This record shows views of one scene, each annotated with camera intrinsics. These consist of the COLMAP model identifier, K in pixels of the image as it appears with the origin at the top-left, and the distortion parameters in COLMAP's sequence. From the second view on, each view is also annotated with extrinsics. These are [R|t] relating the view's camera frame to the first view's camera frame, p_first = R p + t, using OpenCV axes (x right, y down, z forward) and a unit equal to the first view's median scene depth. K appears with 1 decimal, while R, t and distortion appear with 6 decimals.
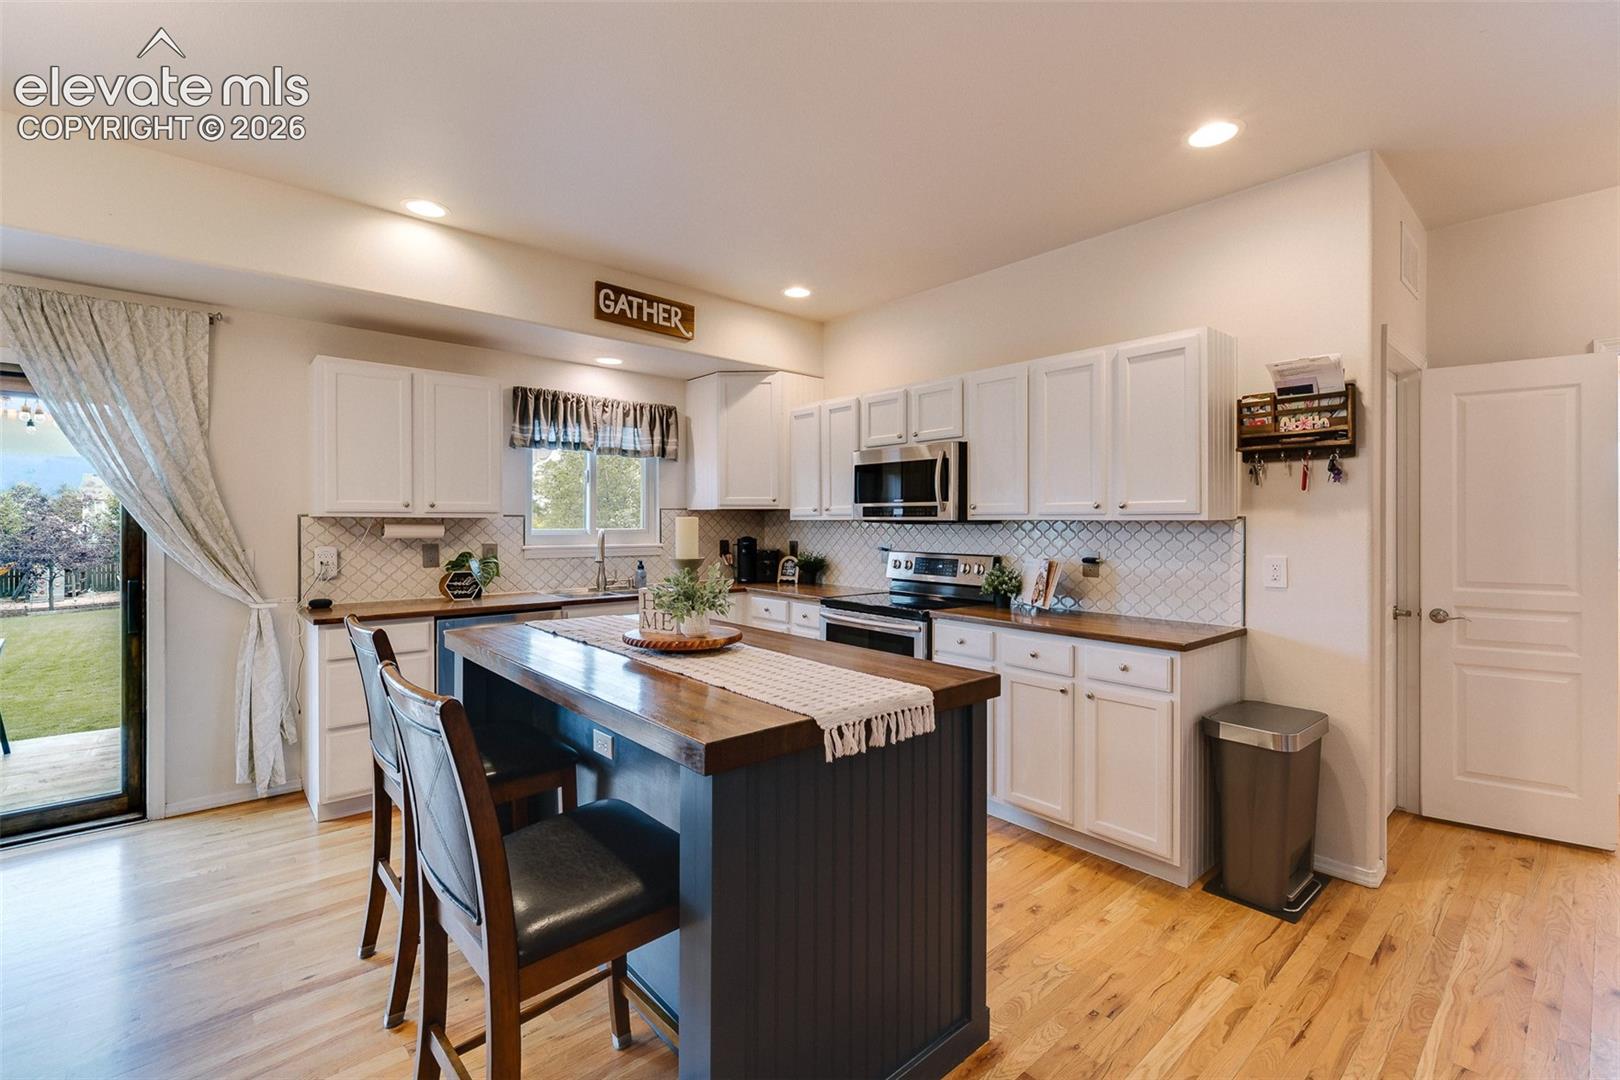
lens RADIAL K [[700.4, 0, 807.9], [0, 700.4, 524.6], [0, 0, 1]] dist [0.006361, -0.004274]
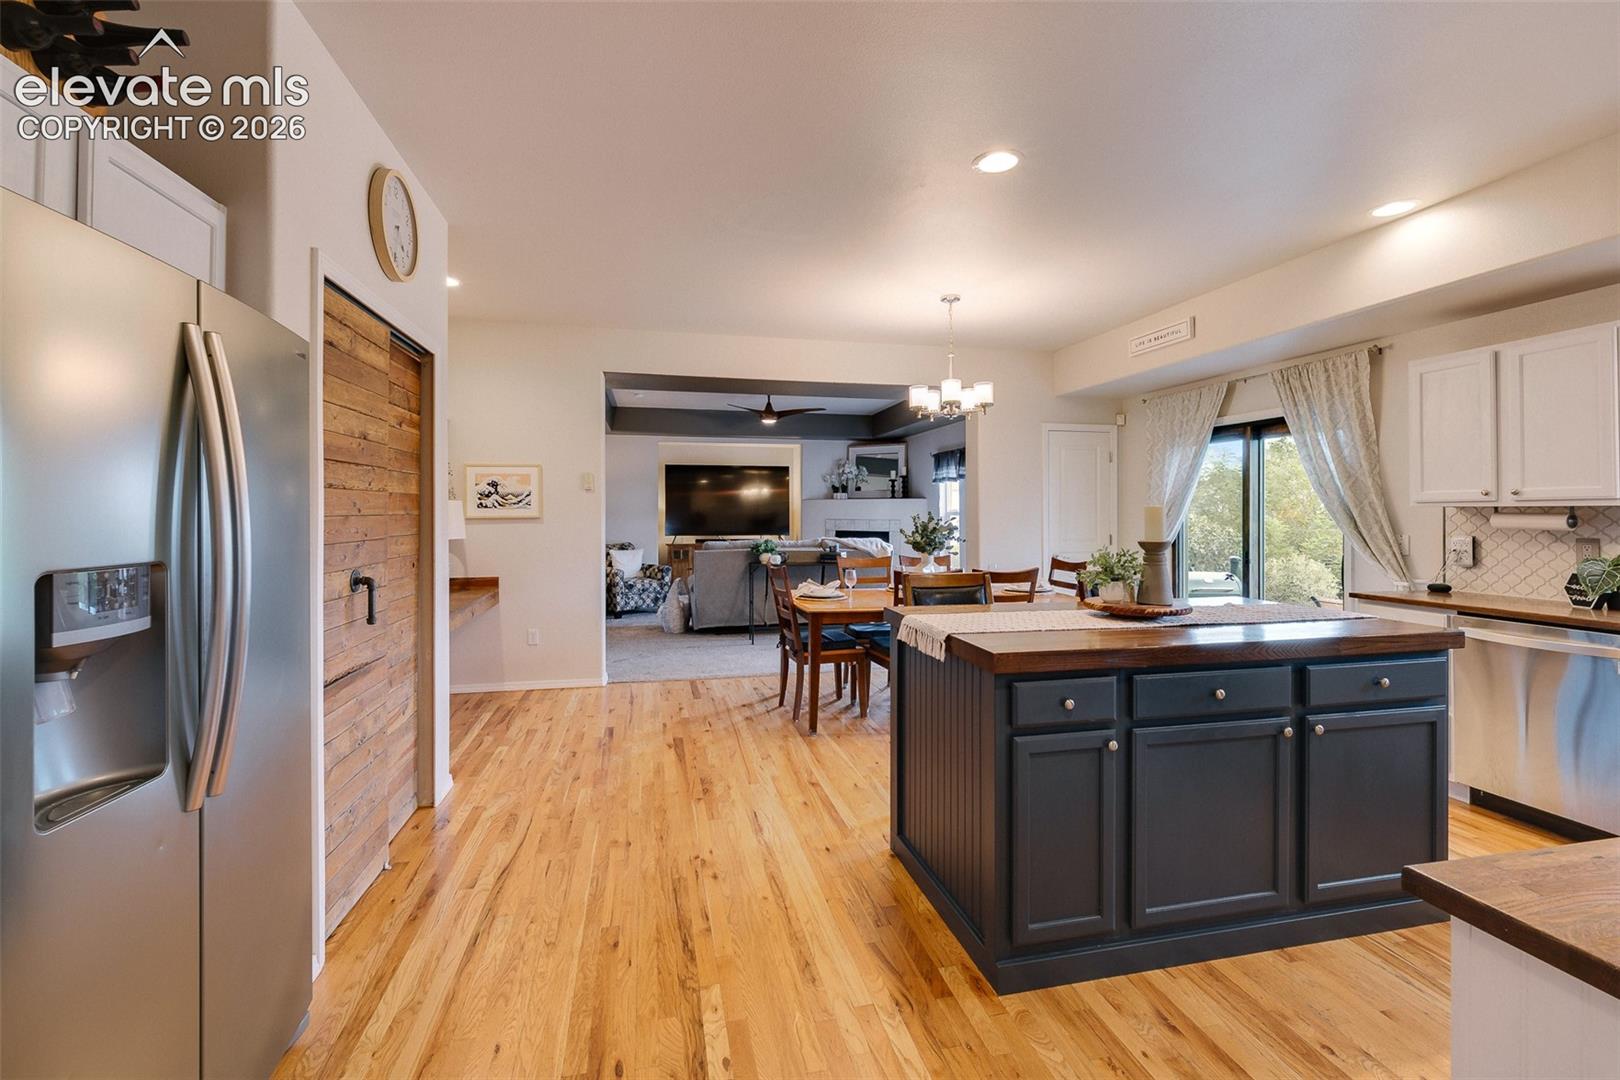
lens RADIAL K [[700.4, 0, 797.6], [0, 700.4, 502.1], [0, 0, 1]] dist [0.006361, -0.004274]
pose [[-0.484593, -0.015639, -0.874600, 0.650691], [-0.004154, 0.999870, -0.015578, 0.002399], [0.874730, -0.003916, -0.484595, 0.605921]]
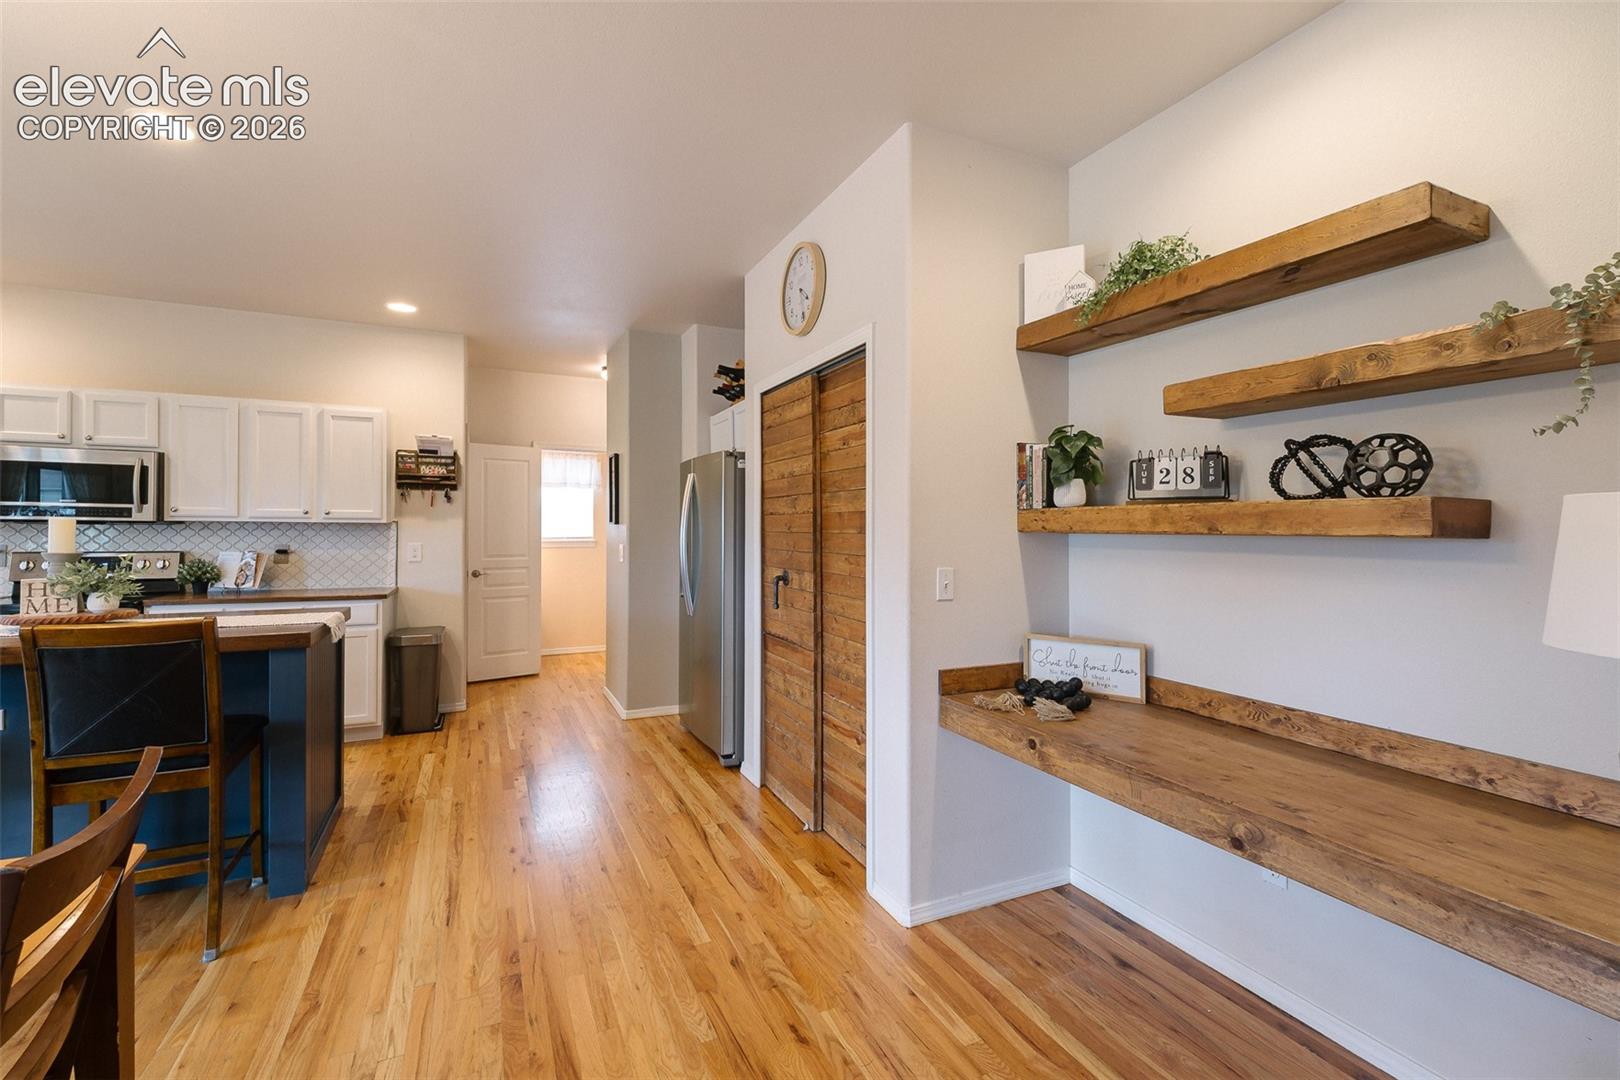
lens RADIAL K [[700.4, 0, 806.8], [0, 700.4, 521.9], [0, 0, 1]] dist [0.006361, -0.004274]
pose [[0.273860, 0.007079, 0.961744, -0.565645], [-0.003292, 0.999974, -0.006423, -0.000928], [-0.961764, -0.001407, 0.273876, -0.315878]]
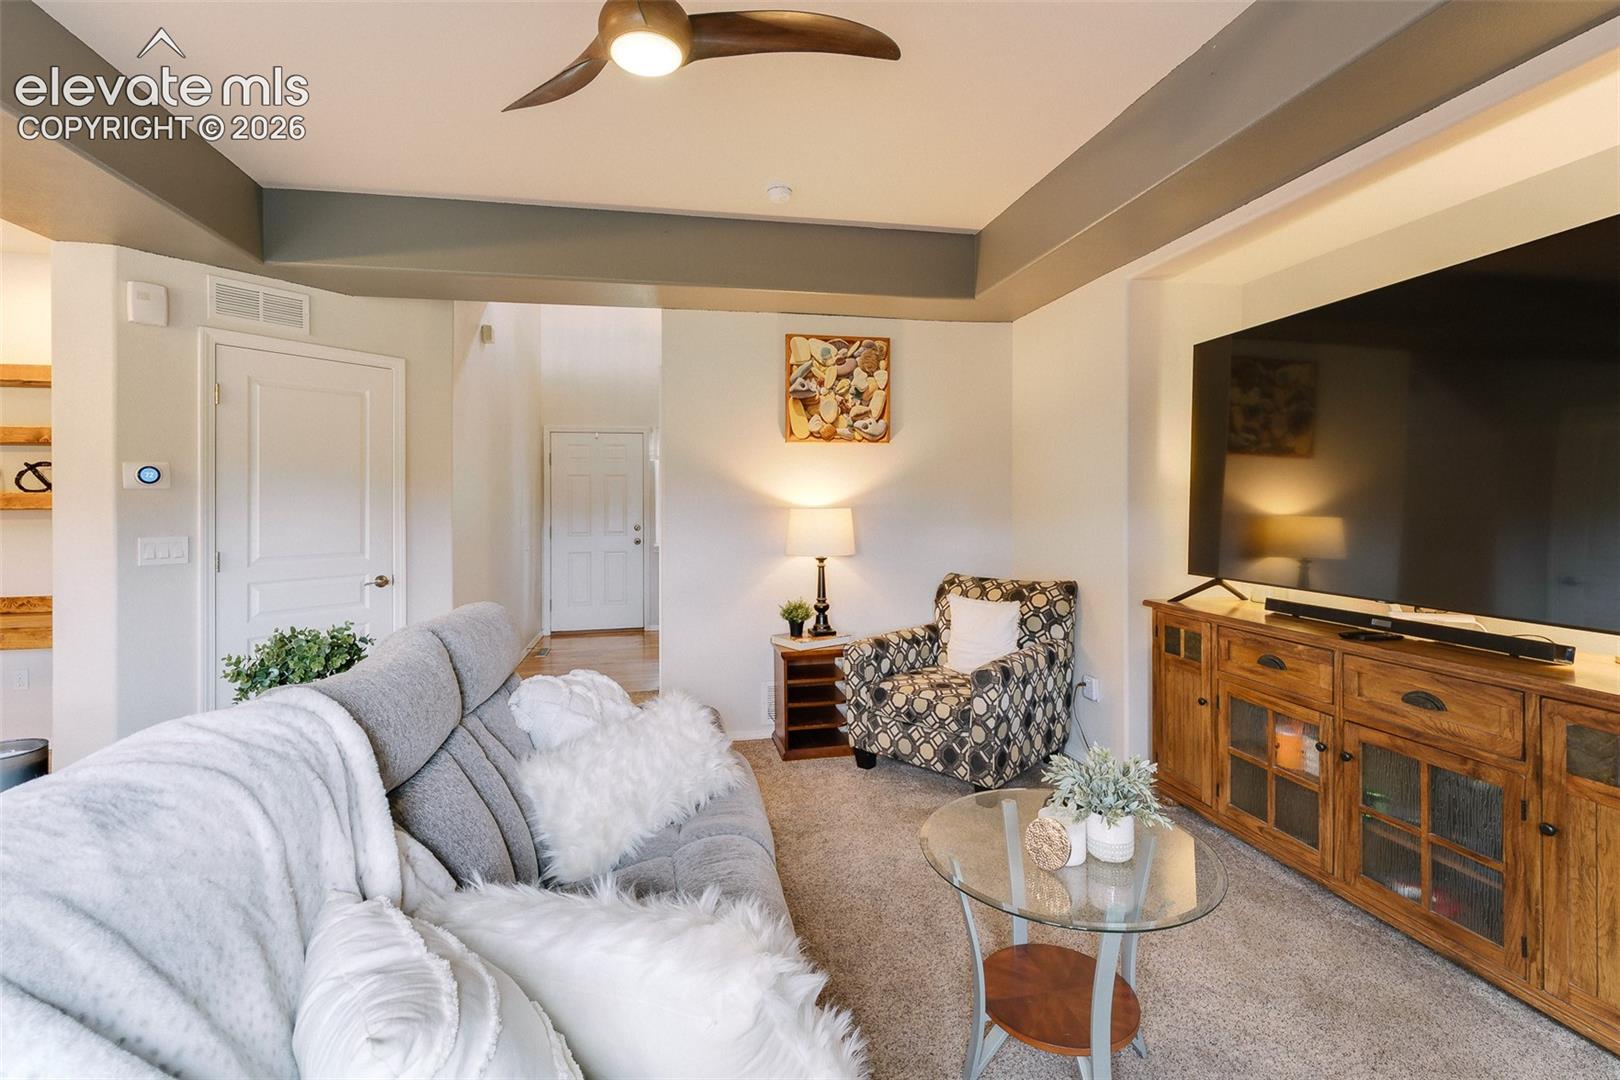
lens RADIAL K [[700.4, 0, 808.6], [0, 700.4, 502.9], [0, 0, 1]] dist [0.006361, -0.004274]
pose [[-0.871036, 0.006026, 0.491183, -1.462868], [0.008819, 0.999955, 0.003370, 0.001503], [-0.491141, 0.007267, -0.871050, -0.184045]]
